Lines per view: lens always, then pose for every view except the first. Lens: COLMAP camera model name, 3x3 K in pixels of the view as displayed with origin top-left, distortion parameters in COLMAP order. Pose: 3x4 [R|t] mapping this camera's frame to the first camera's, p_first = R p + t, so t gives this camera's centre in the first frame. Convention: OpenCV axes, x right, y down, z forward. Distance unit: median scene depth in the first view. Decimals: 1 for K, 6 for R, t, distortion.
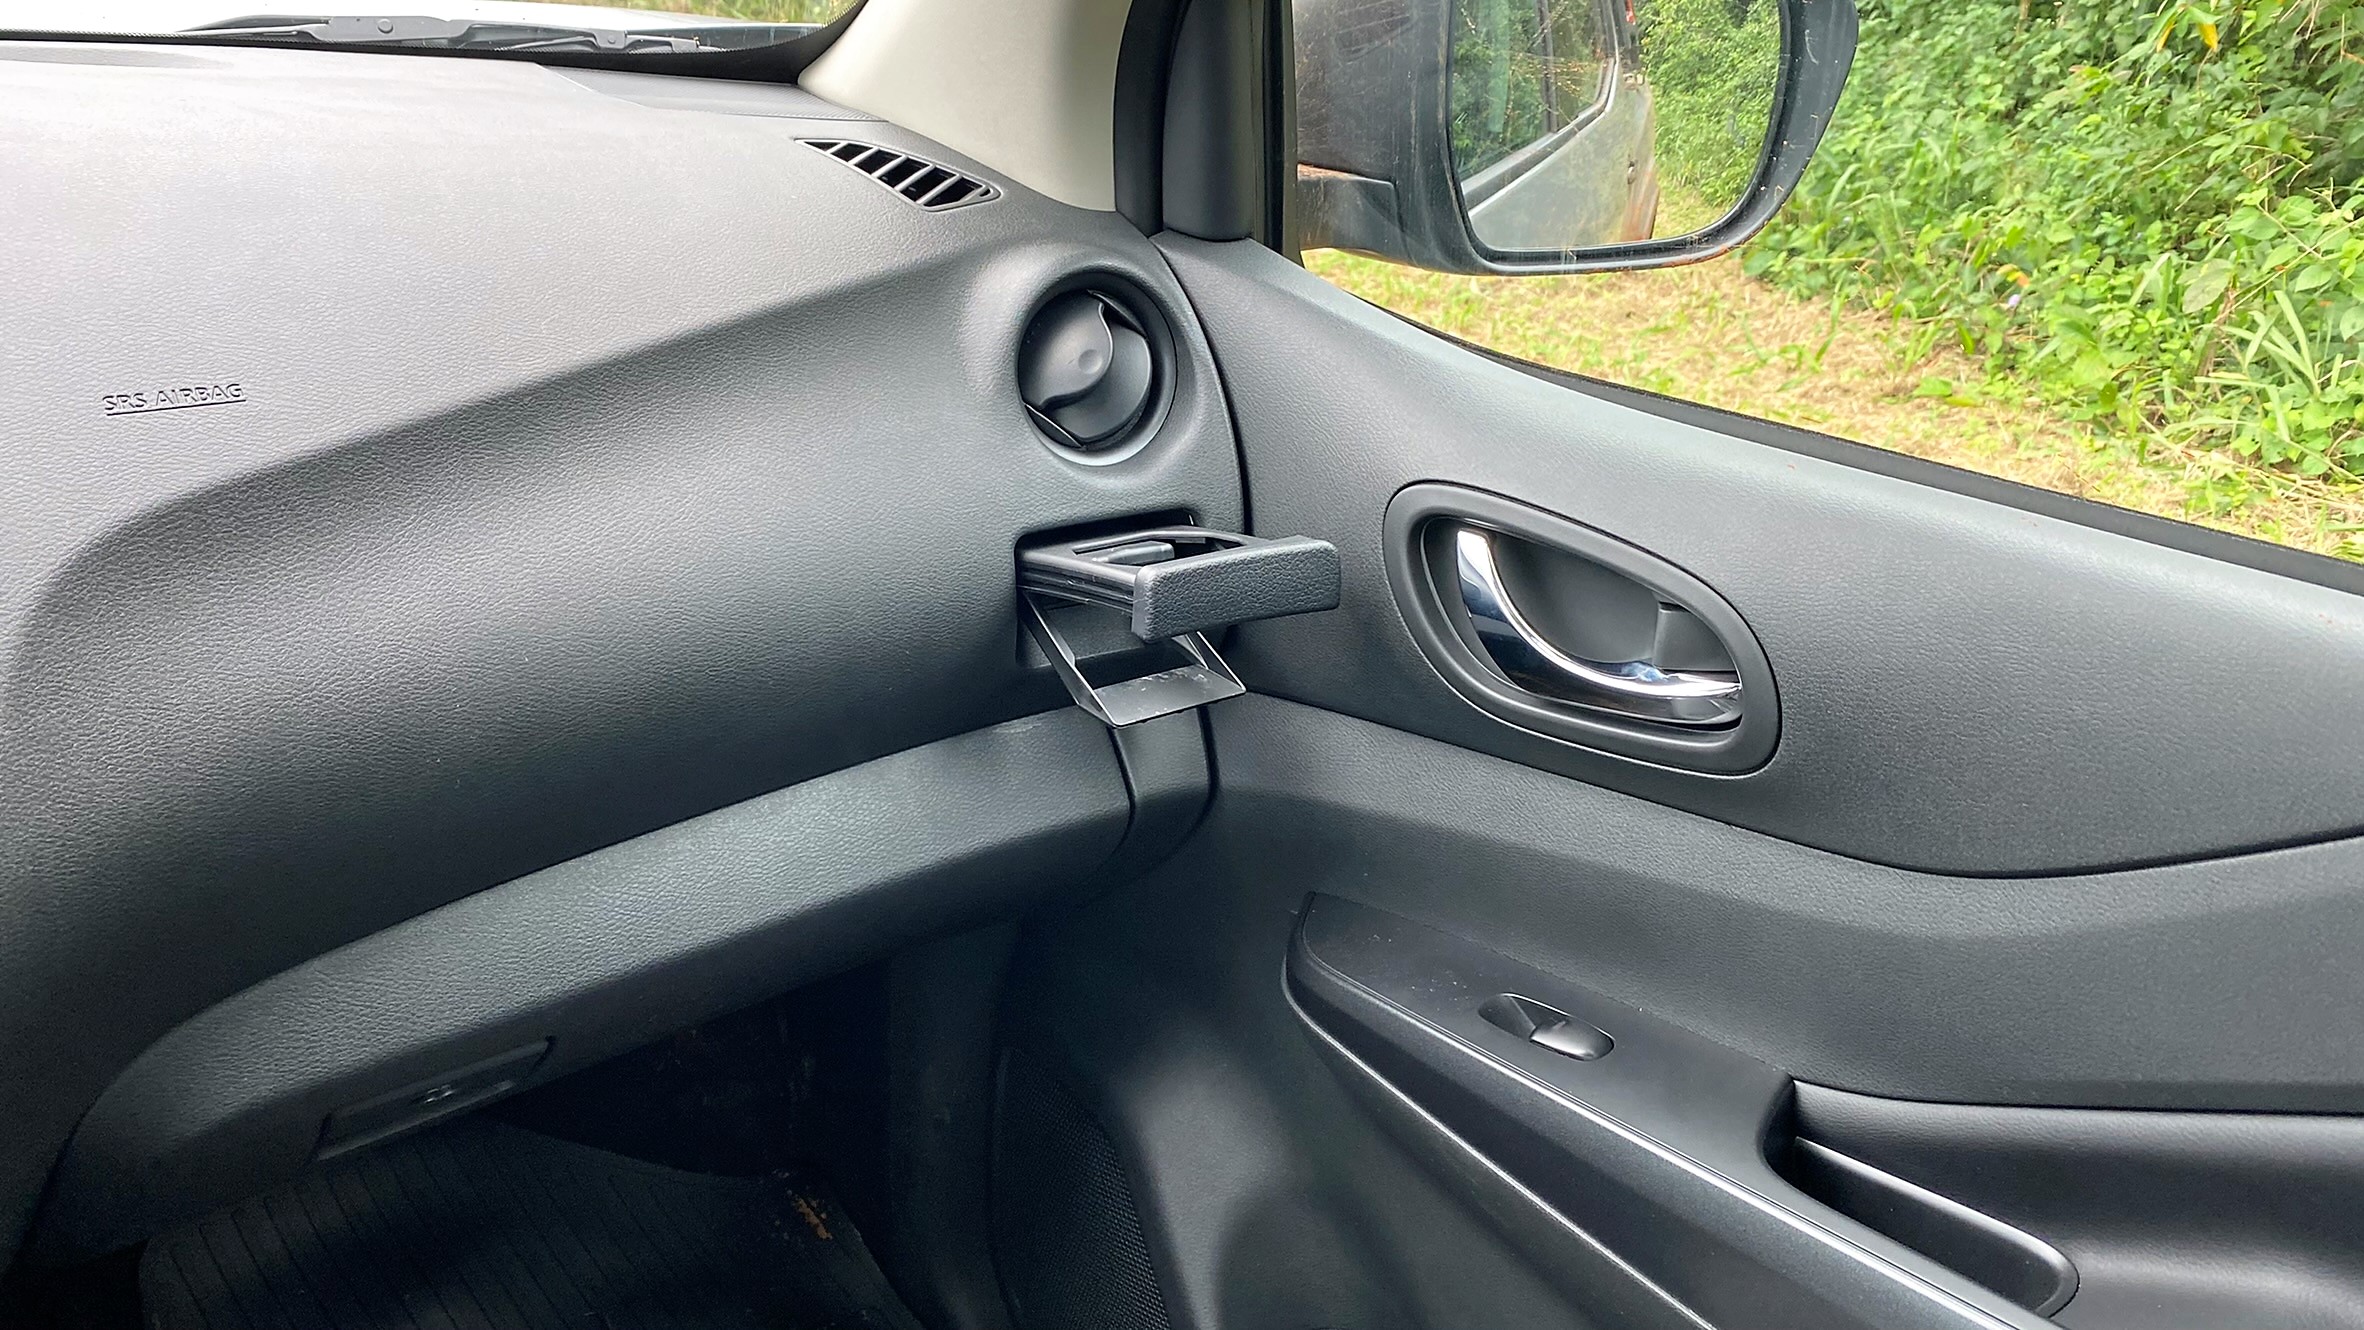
lens RADIAL K [[1793.4, 0, 1178.2], [0, 1793.4, 627.3], [0, 0, 1]] dist [0.064589, -0.057619]
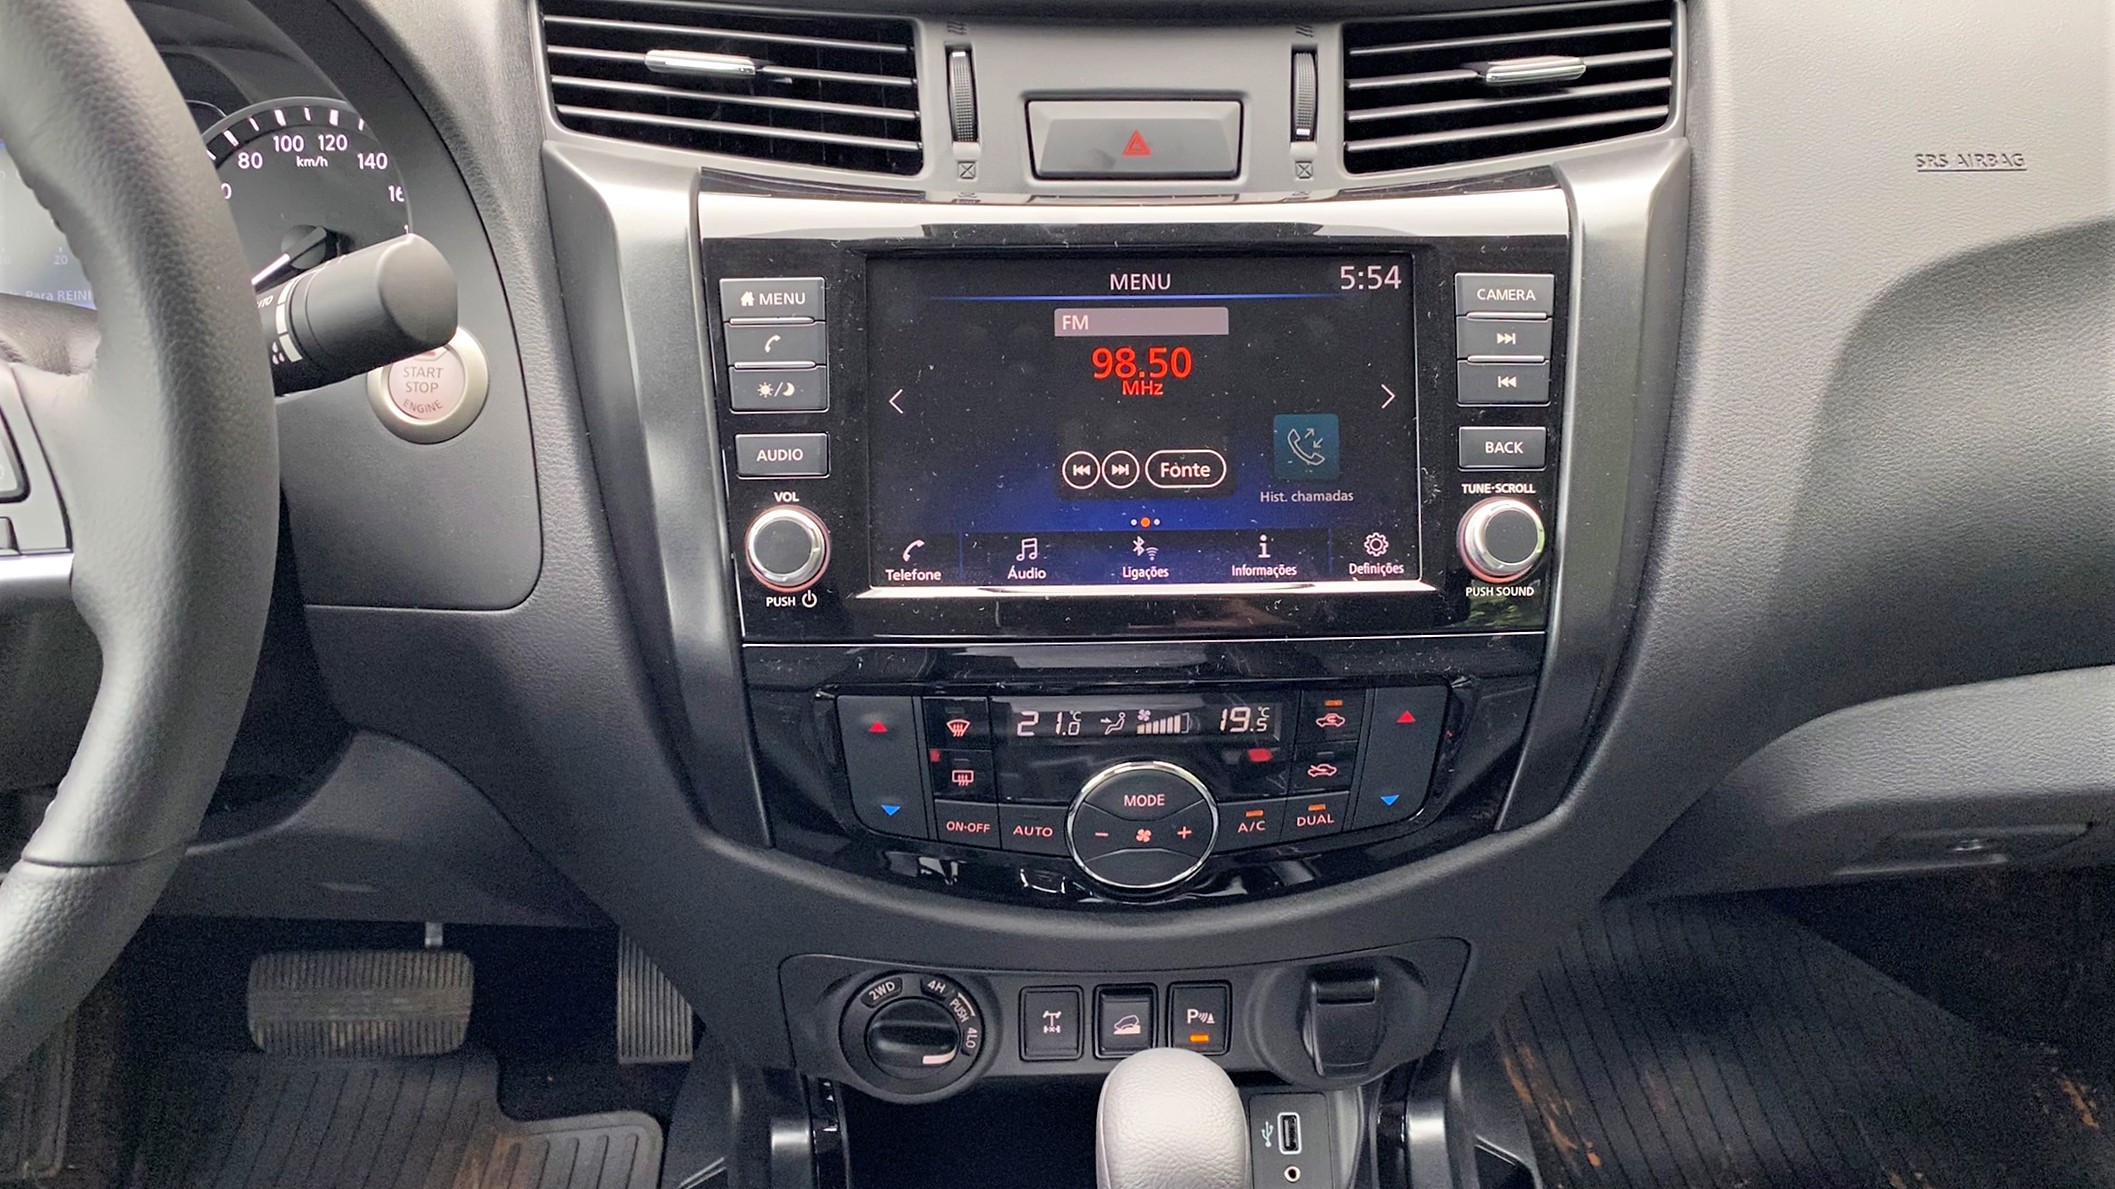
lens RADIAL K [[1792.5, 0, 1075.9], [0, 1792.5, 621.6], [0, 0, 1]] dist [0.134922, -0.288401]
pose [[0.810549, 0.208612, -0.547258, -0.226864], [-0.174115, 0.977996, 0.114924, 0.079482], [0.559190, 0.002135, 0.829037, -0.151804]]
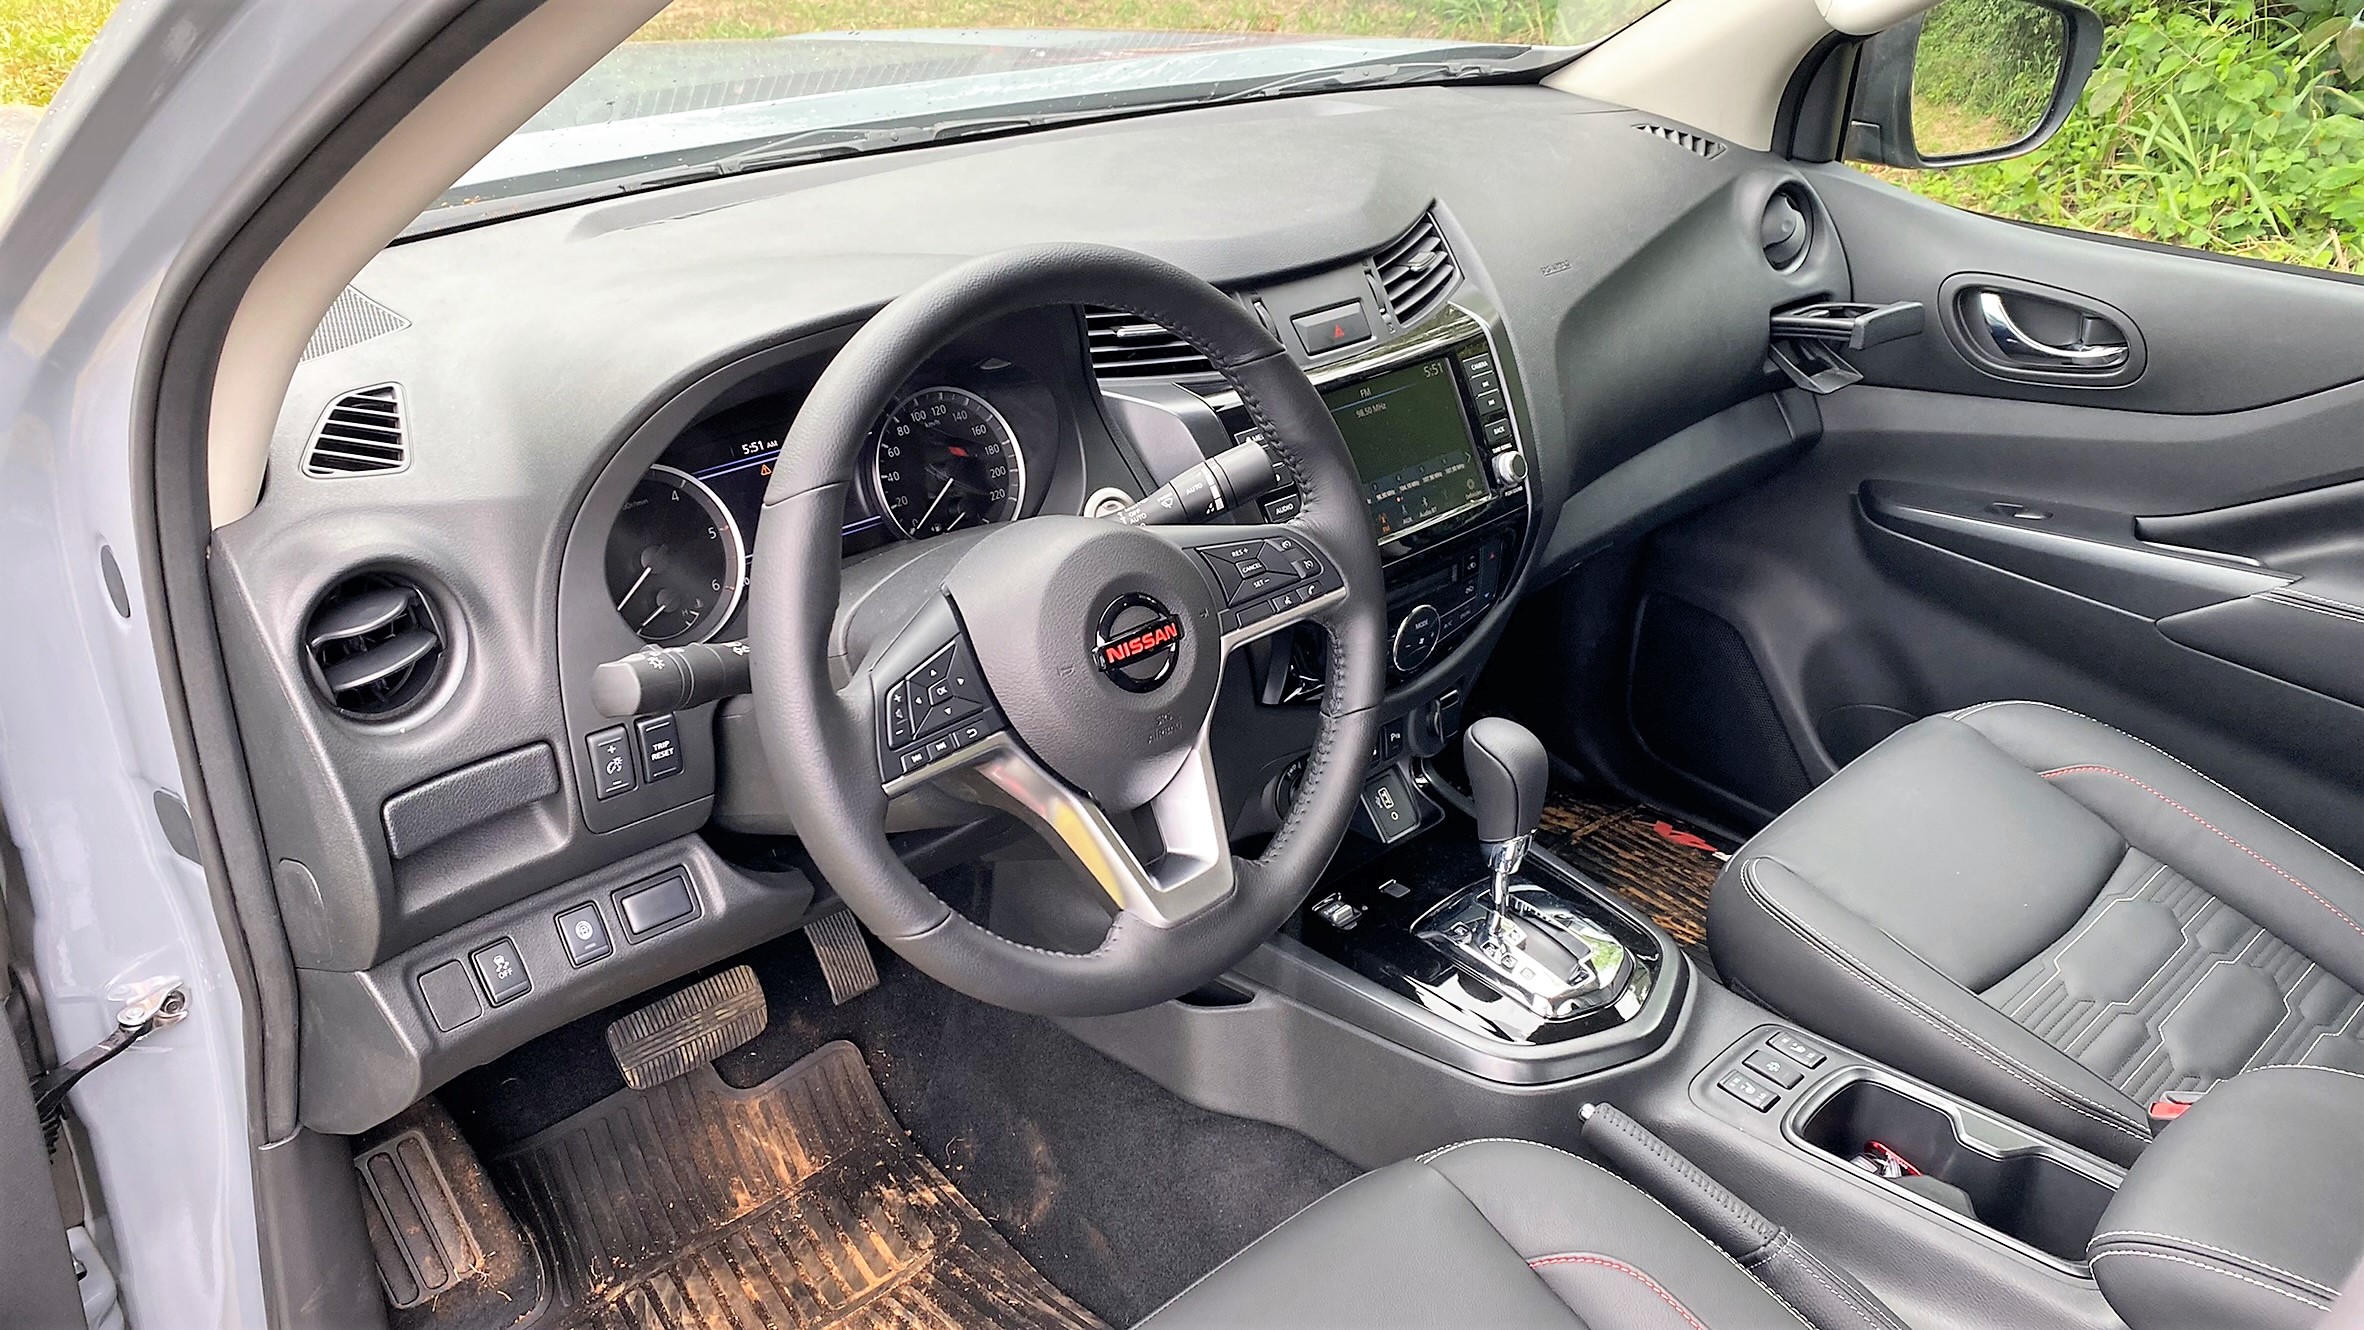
lens RADIAL K [[1800.5, 0, 1173.7], [0, 1800.5, 627.7], [0, 0, 1]] dist [0.039868, -0.039828]
pose [[0.995339, -0.073059, 0.062954, -0.873938], [0.067123, 0.993518, 0.091743, 0.073610], [-0.069249, -0.087090, 0.993791, -1.043655]]
